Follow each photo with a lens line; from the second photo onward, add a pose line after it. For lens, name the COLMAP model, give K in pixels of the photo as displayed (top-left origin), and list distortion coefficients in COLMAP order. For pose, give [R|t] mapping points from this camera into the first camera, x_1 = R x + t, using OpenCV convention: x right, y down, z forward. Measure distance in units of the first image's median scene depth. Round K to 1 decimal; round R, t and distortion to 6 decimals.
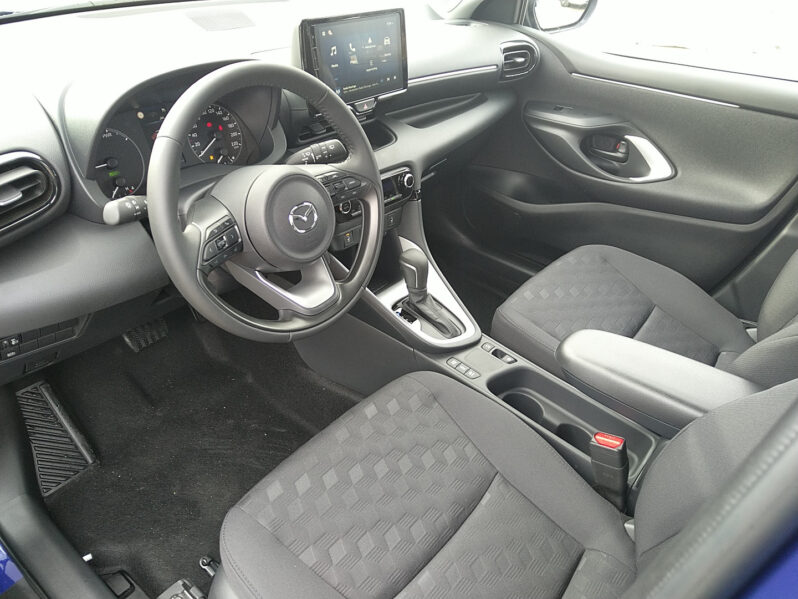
lens RADIAL K [[611.1, 0, 399.0], [0, 611.1, 299.5], [0, 0, 1]] dist [0.002002, -0.000035]
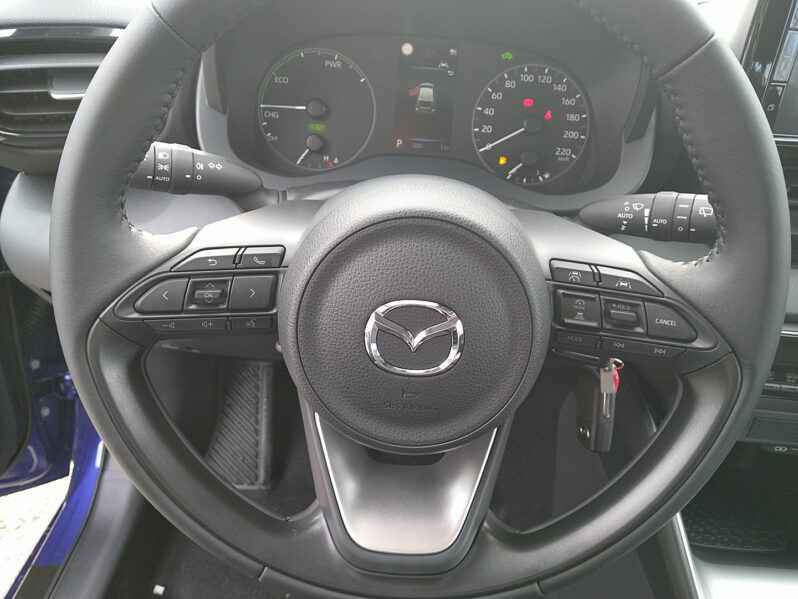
lens RADIAL K [[611.1, 0, 399.0], [0, 611.1, 299.5], [0, 0, 1]] dist [0.002002, -0.000035]
pose [[0.611019, 0.421765, -0.669903, 0.048130], [-0.460540, 0.877690, 0.132527, -0.166601], [0.643862, 0.227541, 0.730525, 0.624459]]
